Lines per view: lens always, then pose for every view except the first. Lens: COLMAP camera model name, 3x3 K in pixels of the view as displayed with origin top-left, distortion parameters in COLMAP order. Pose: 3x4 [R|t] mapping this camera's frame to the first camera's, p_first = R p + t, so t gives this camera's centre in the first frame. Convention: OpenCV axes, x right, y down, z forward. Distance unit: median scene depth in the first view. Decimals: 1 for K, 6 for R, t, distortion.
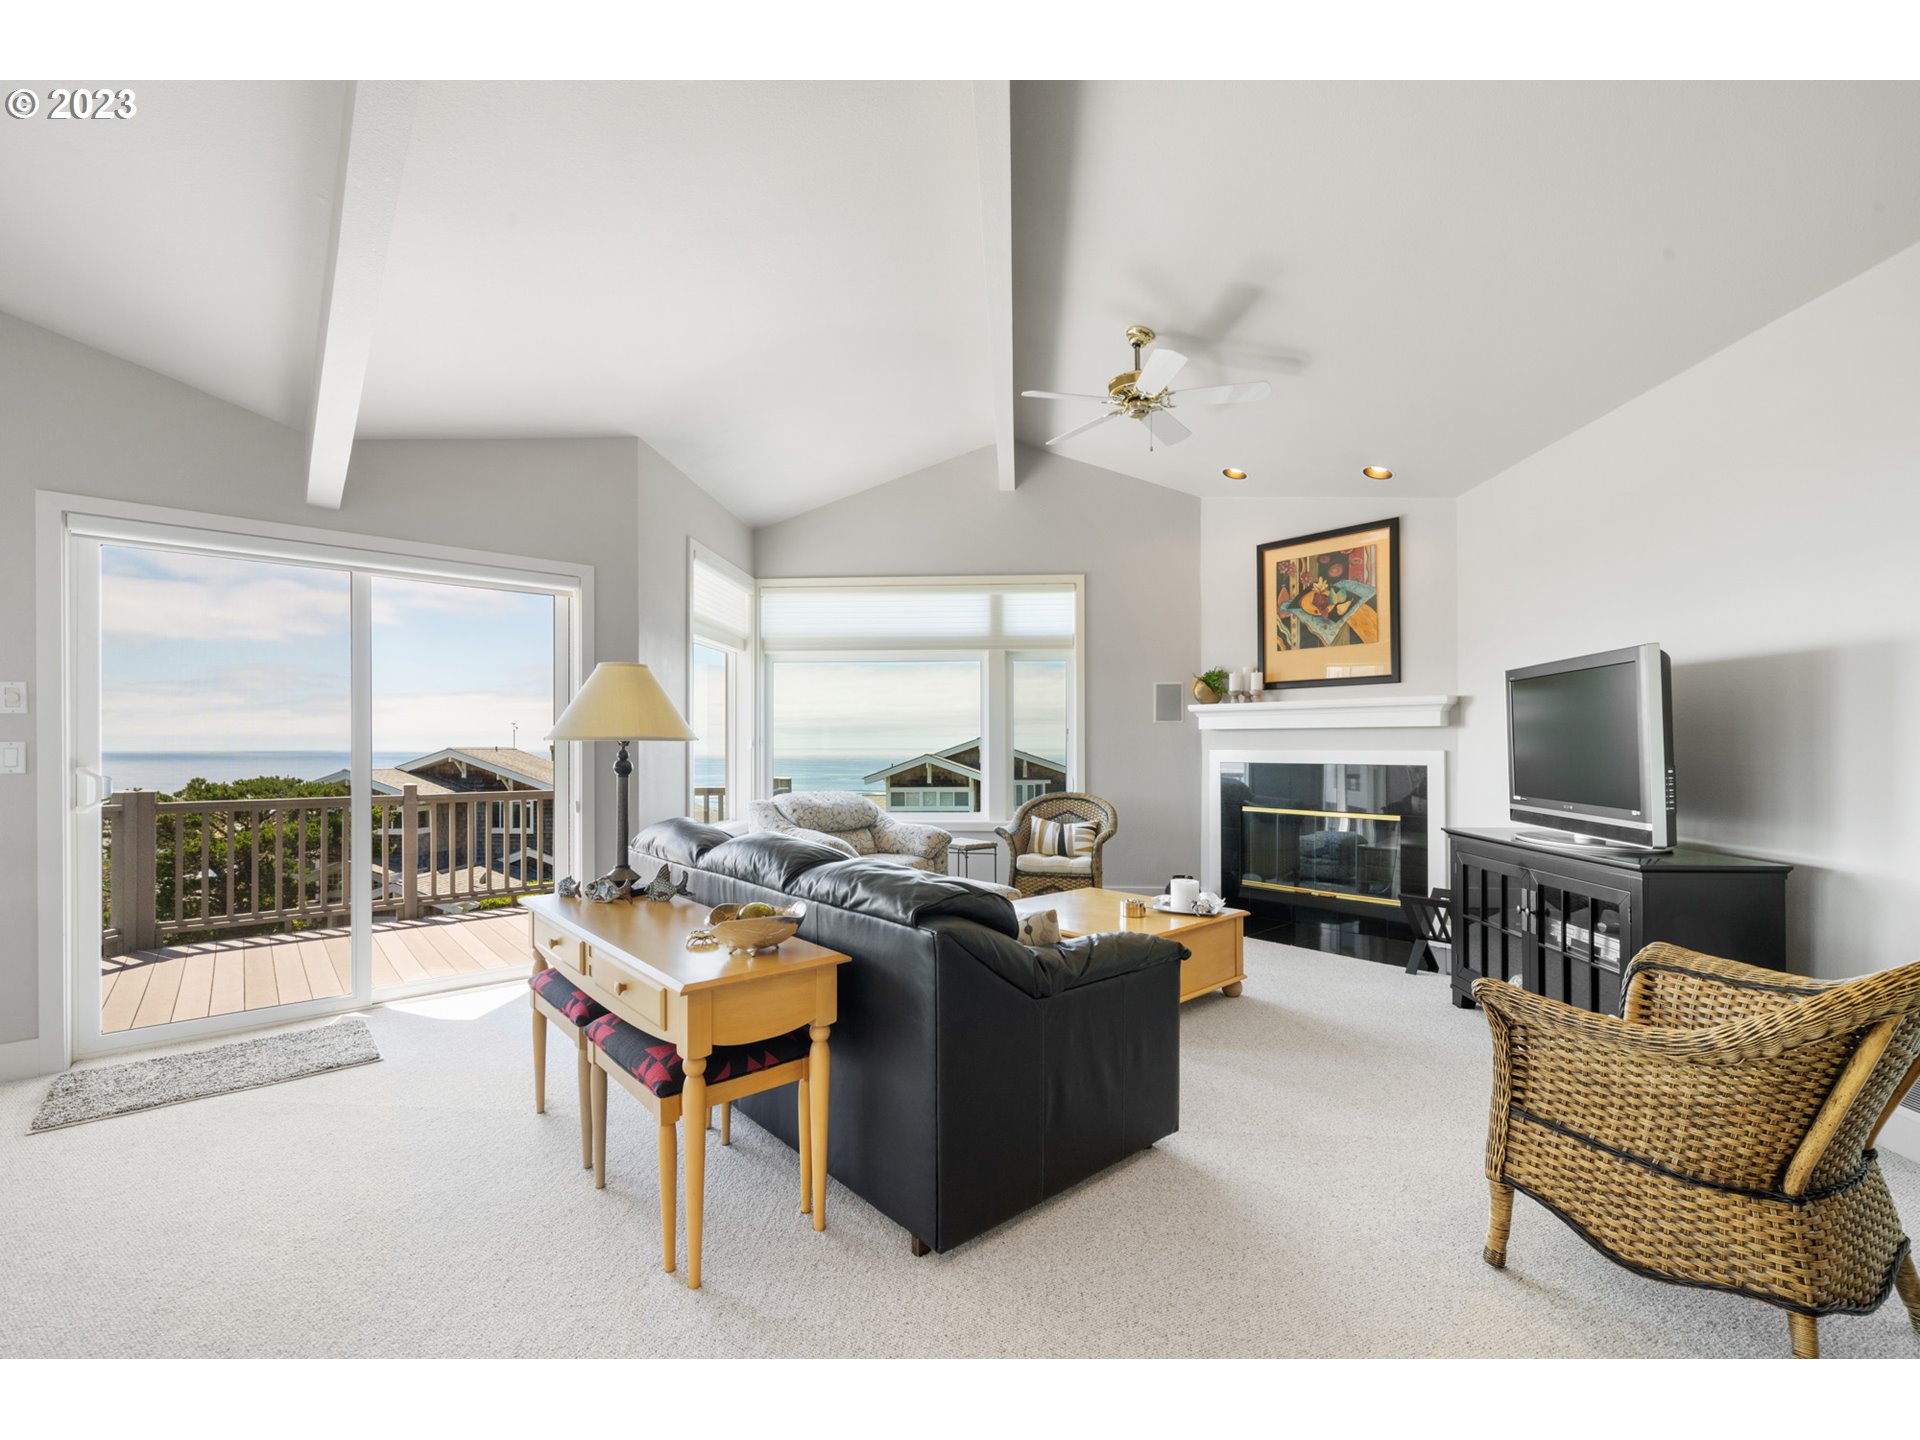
lens RADIAL K [[843.0, 0, 963.0], [0, 843.0, 744.2], [0, 0, 1]] dist [0.006114, -0.000437]
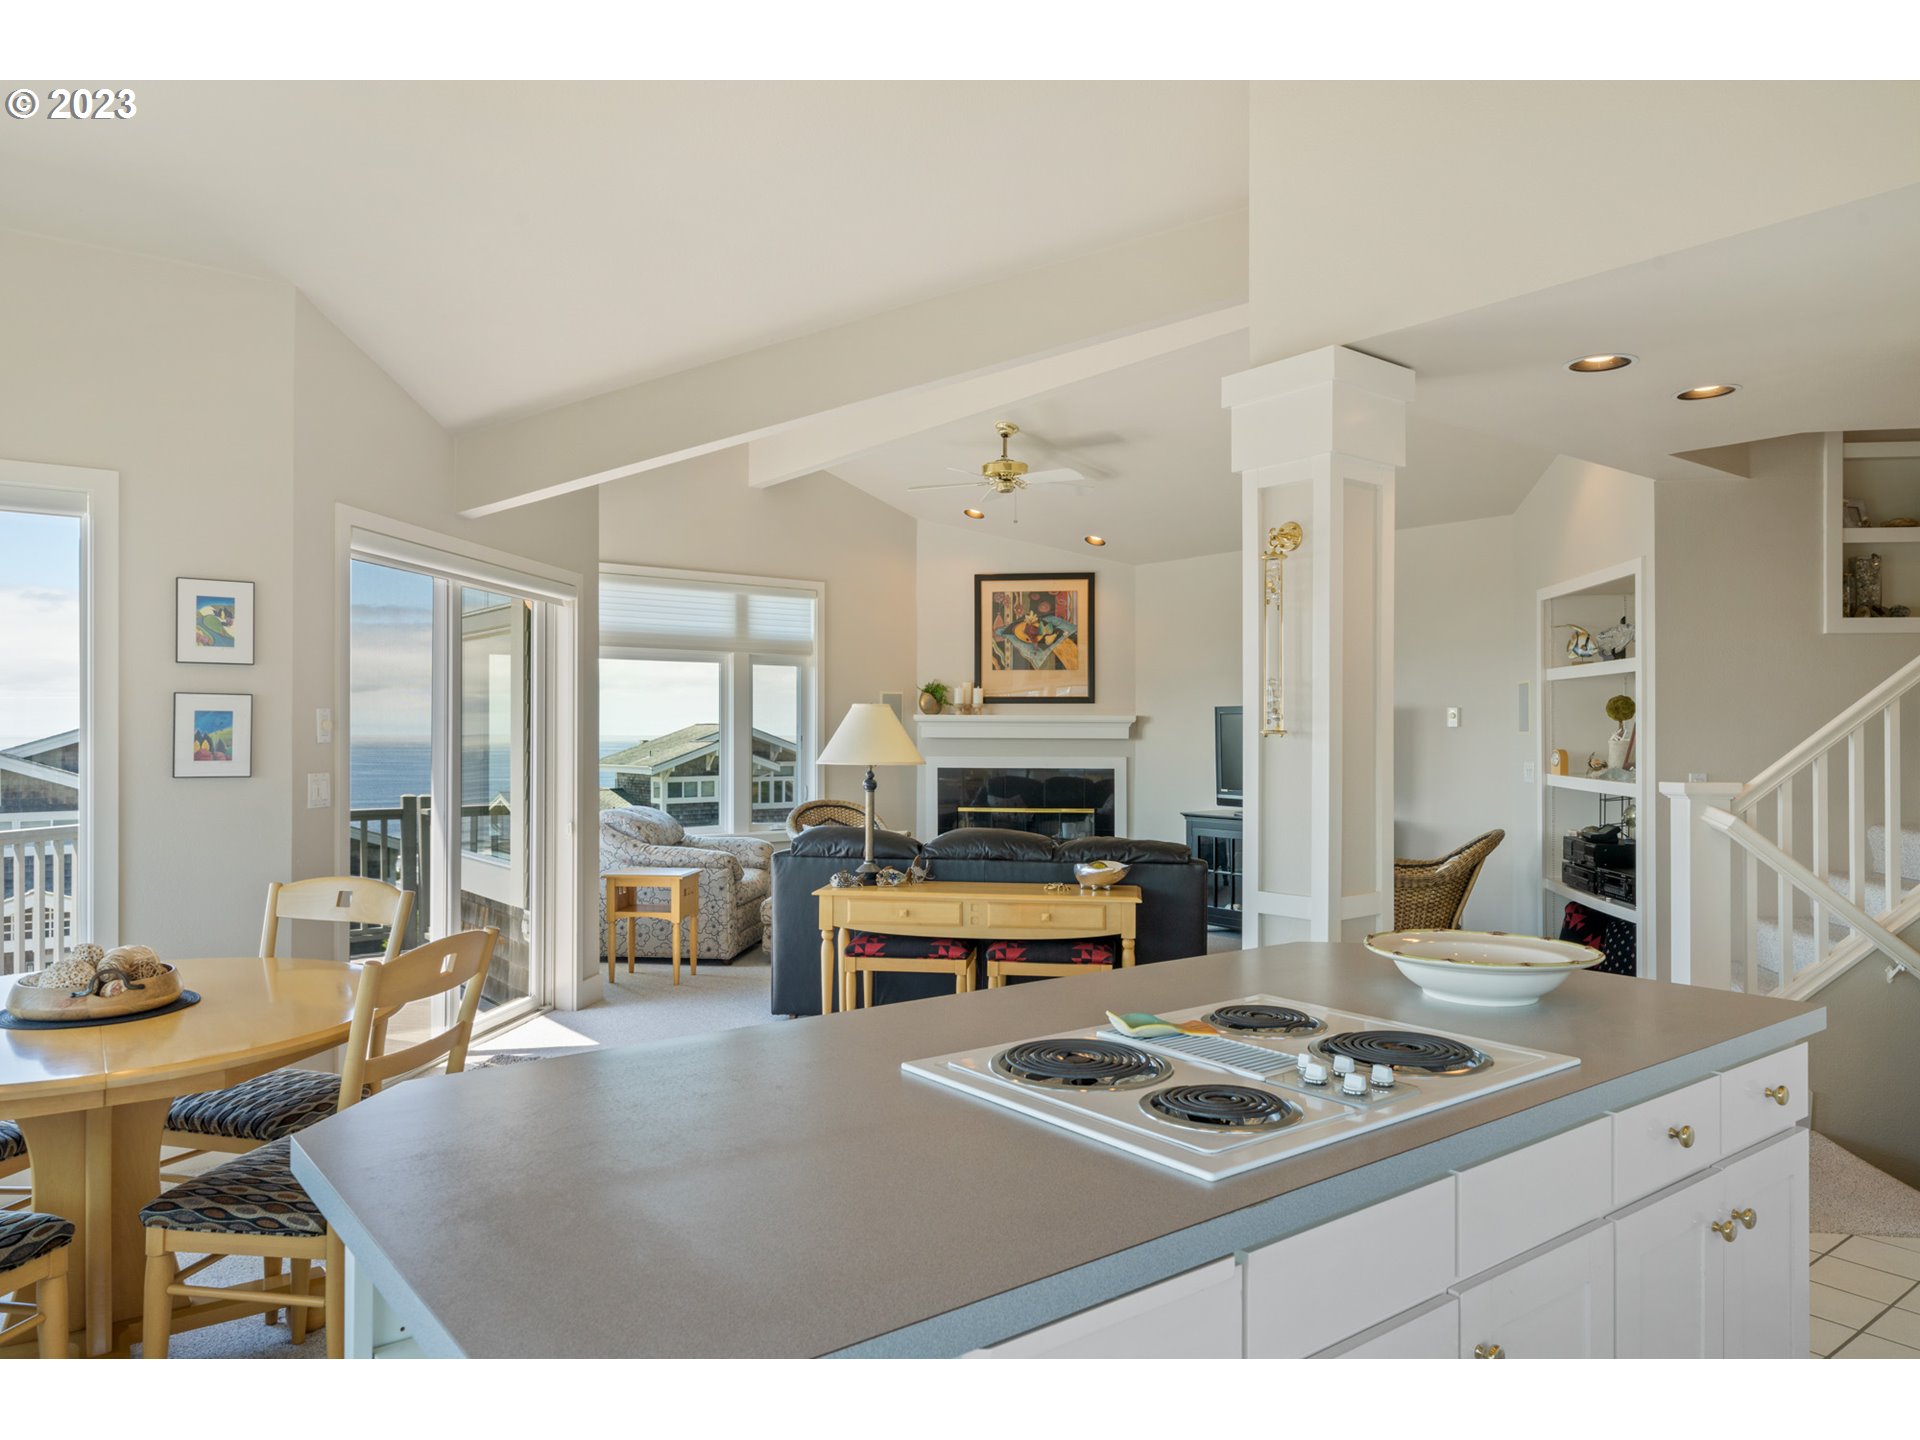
lens RADIAL K [[1293.4, 0, 983.5], [0, 1293.4, 733.0], [0, 0, 1]] dist [-0.010750, 0.010165]
pose [[0.740674, 0.002138, 0.671861, -0.835141], [-0.003957, 0.999991, 0.001180, -0.027621], [-0.671852, -0.003533, 0.740677, -0.298065]]
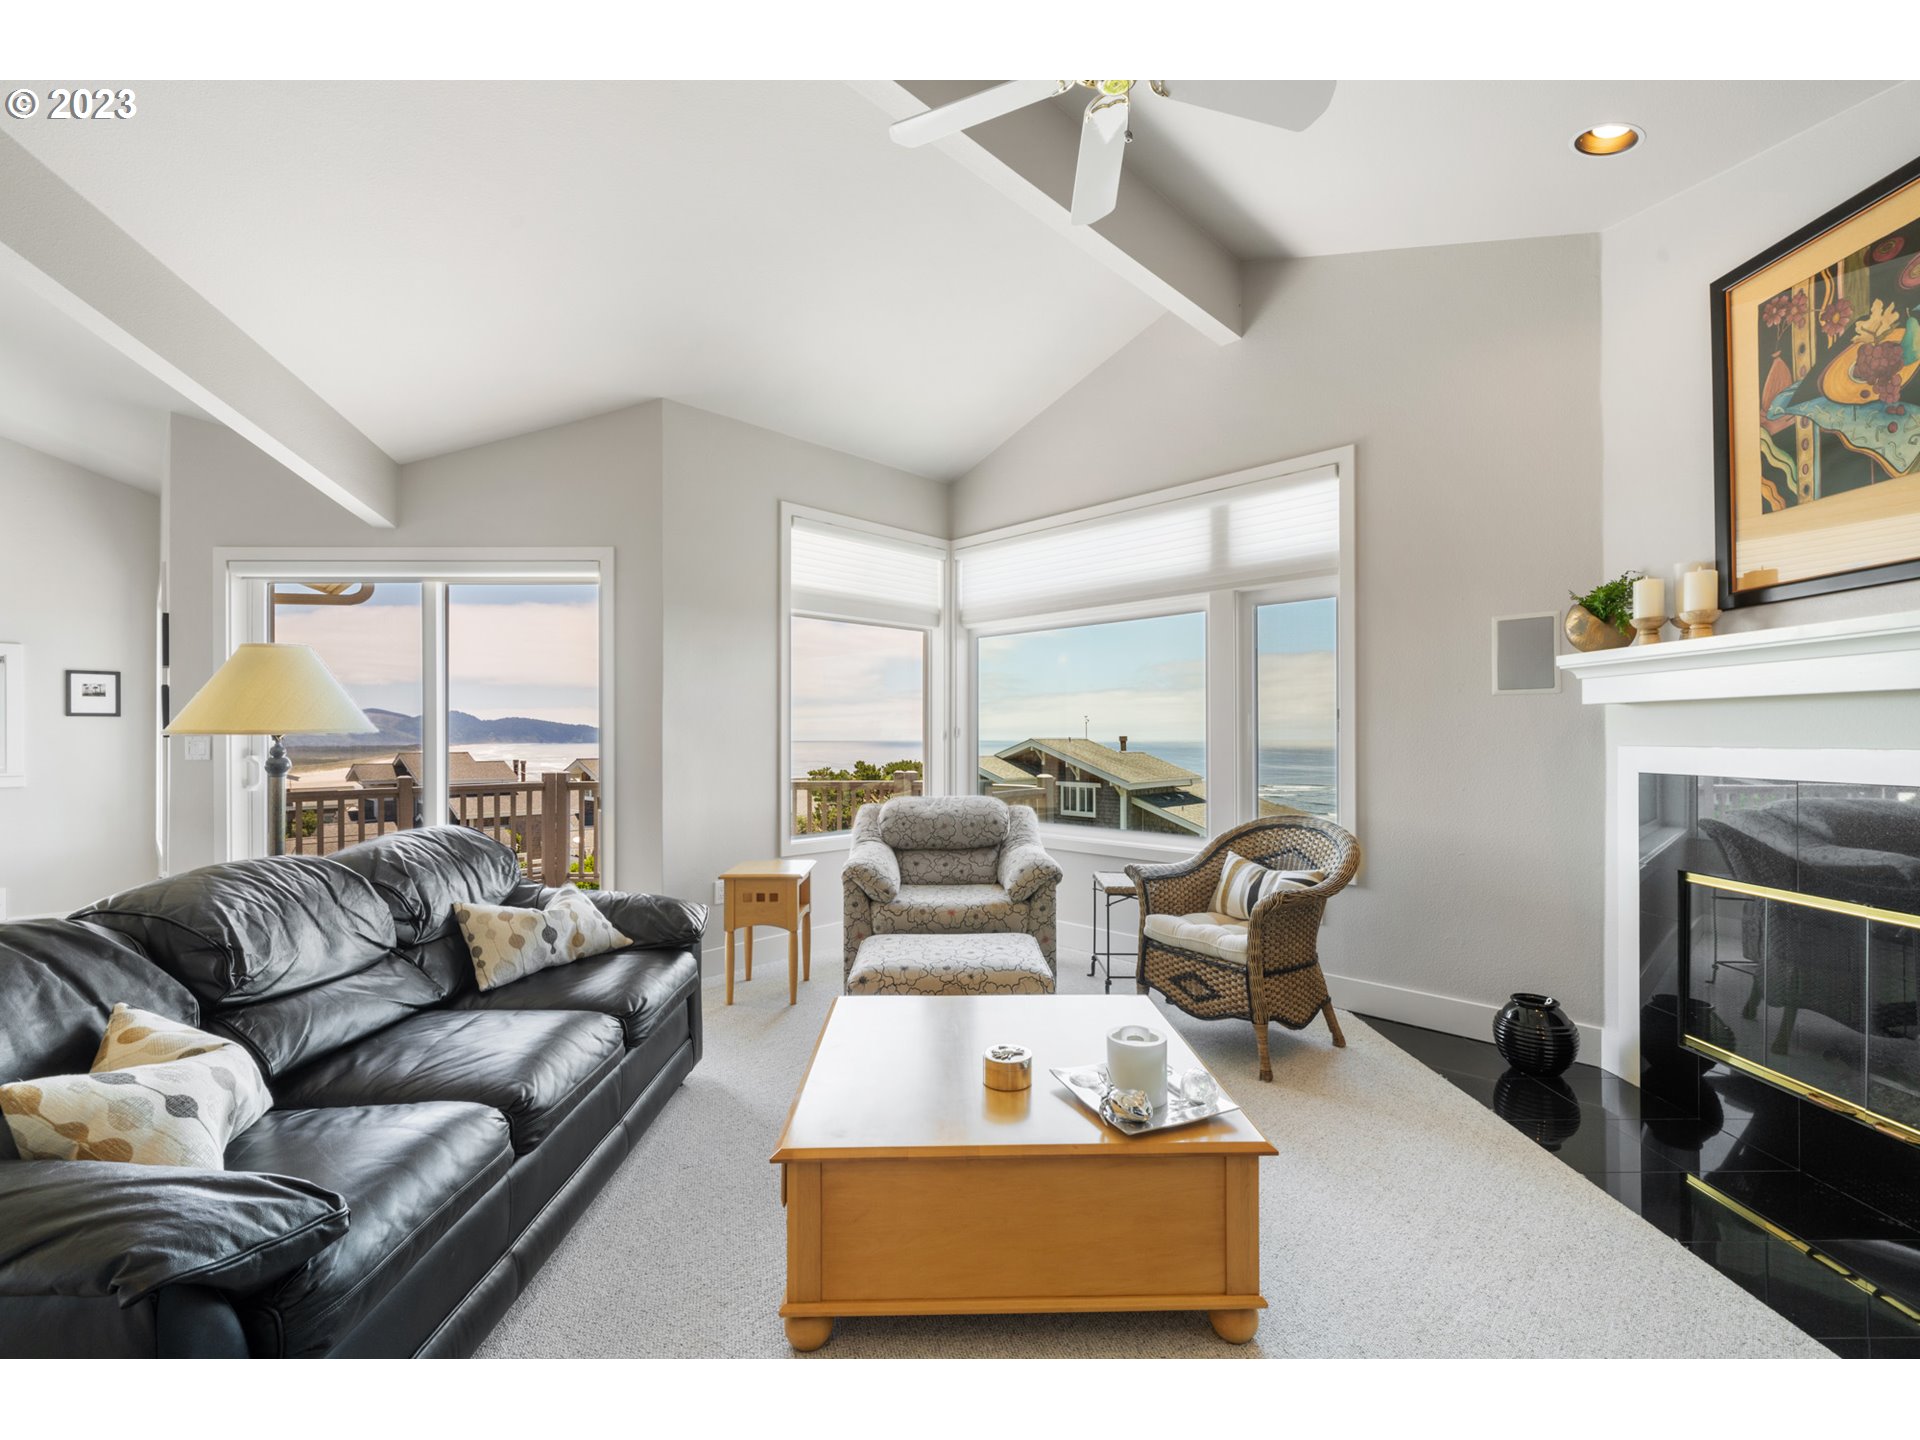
lens RADIAL K [[843.0, 0, 945.9], [0, 843.0, 731.1], [0, 0, 1]] dist [0.006114, -0.000437]
pose [[0.749184, -0.005405, -0.662339, 0.355455], [0.002984, 0.999984, -0.004785, -0.000771], [0.662355, 0.001609, 0.749189, 0.421066]]
